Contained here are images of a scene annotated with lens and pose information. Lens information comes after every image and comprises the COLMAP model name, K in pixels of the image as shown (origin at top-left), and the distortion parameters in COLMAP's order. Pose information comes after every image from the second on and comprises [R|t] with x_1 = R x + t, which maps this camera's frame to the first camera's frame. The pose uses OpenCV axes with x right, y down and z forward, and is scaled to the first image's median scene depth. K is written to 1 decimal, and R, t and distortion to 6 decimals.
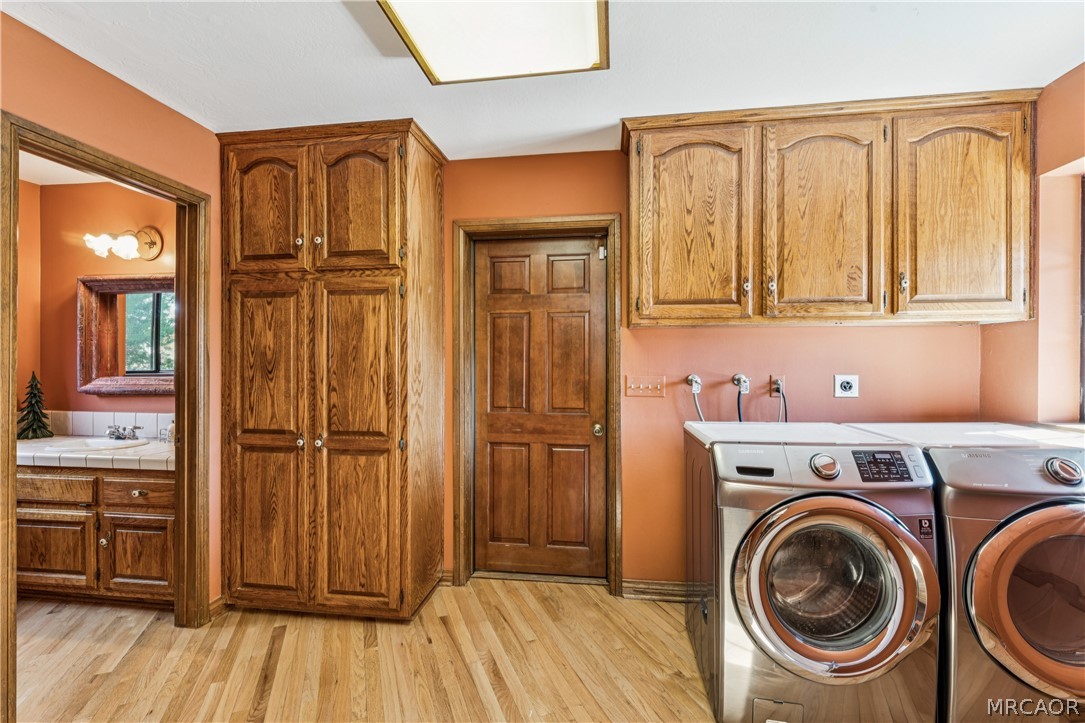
lens RADIAL K [[509.0, 0, 553.8], [0, 509.0, 363.5], [0, 0, 1]] dist [-0.000335, 0.001088]
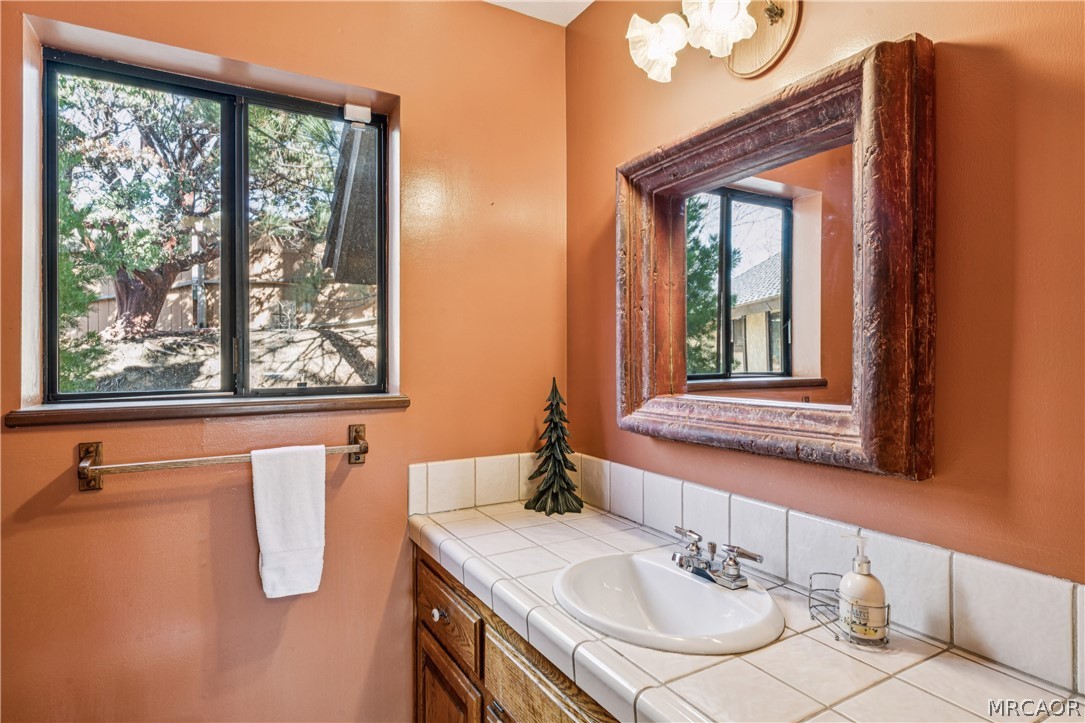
lens RADIAL K [[549.5, 0, 545.9], [0, 549.5, 359.5], [0, 0, 1]] dist [-0.013398, 0.001161]
pose [[0.630274, 0.000728, -0.776372, -0.601298], [0.004599, 0.999979, 0.004671, -0.005390], [0.776359, -0.006514, 0.630257, 0.648561]]
